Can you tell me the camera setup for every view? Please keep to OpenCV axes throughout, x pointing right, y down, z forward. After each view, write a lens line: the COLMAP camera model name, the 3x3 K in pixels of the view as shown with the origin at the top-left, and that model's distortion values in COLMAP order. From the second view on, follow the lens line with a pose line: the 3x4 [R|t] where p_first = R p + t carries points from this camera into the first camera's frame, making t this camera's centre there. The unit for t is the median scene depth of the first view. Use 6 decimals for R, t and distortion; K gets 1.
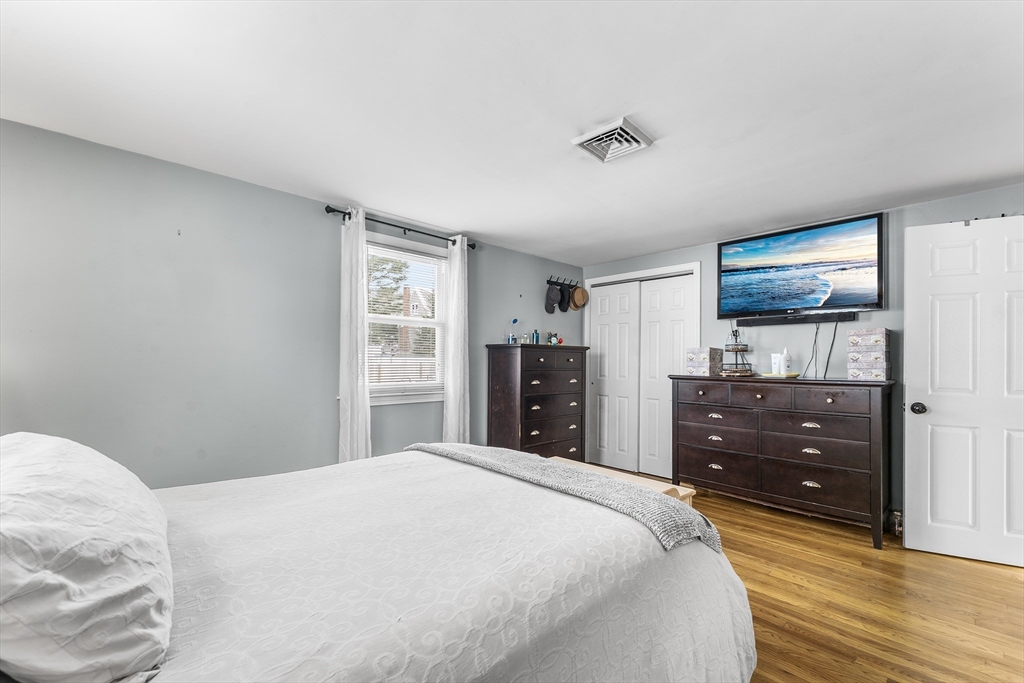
lens RADIAL K [[419.3, 0, 510.3], [0, 419.3, 359.9], [0, 0, 1]] dist [0.000186, -0.000006]
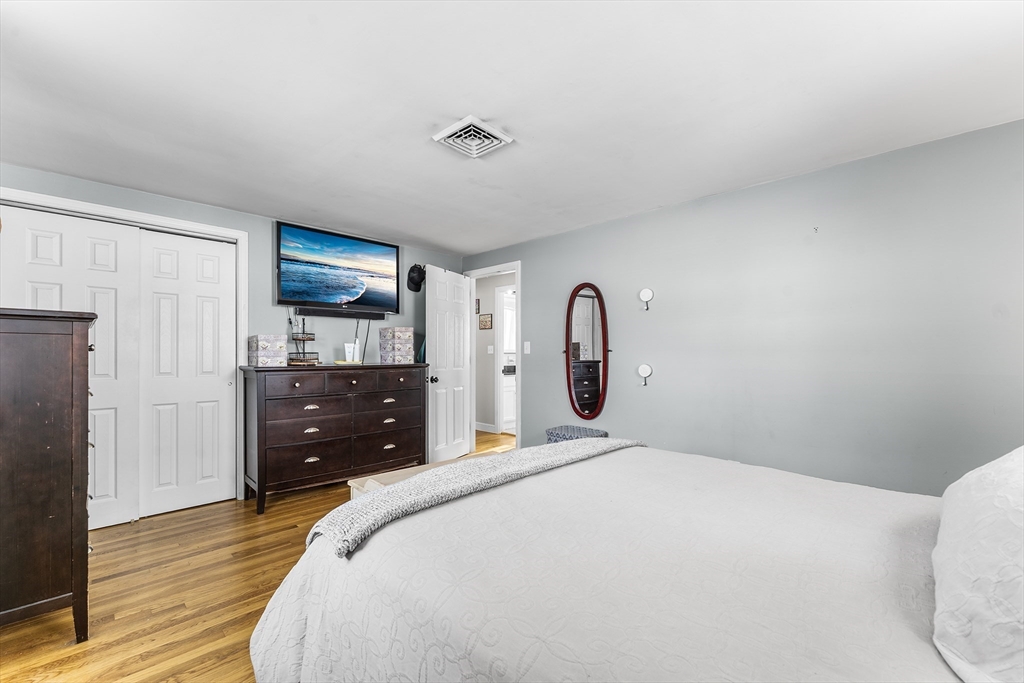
lens RADIAL K [[422.3, 0, 510.5], [0, 422.3, 352.2], [0, 0, 1]] dist [0.000351, 0.000014]
pose [[-0.043849, -0.006564, 0.999017, -0.498985], [-0.004269, 0.999971, 0.006383, -0.000392], [-0.999029, -0.003985, -0.043876, 0.590566]]
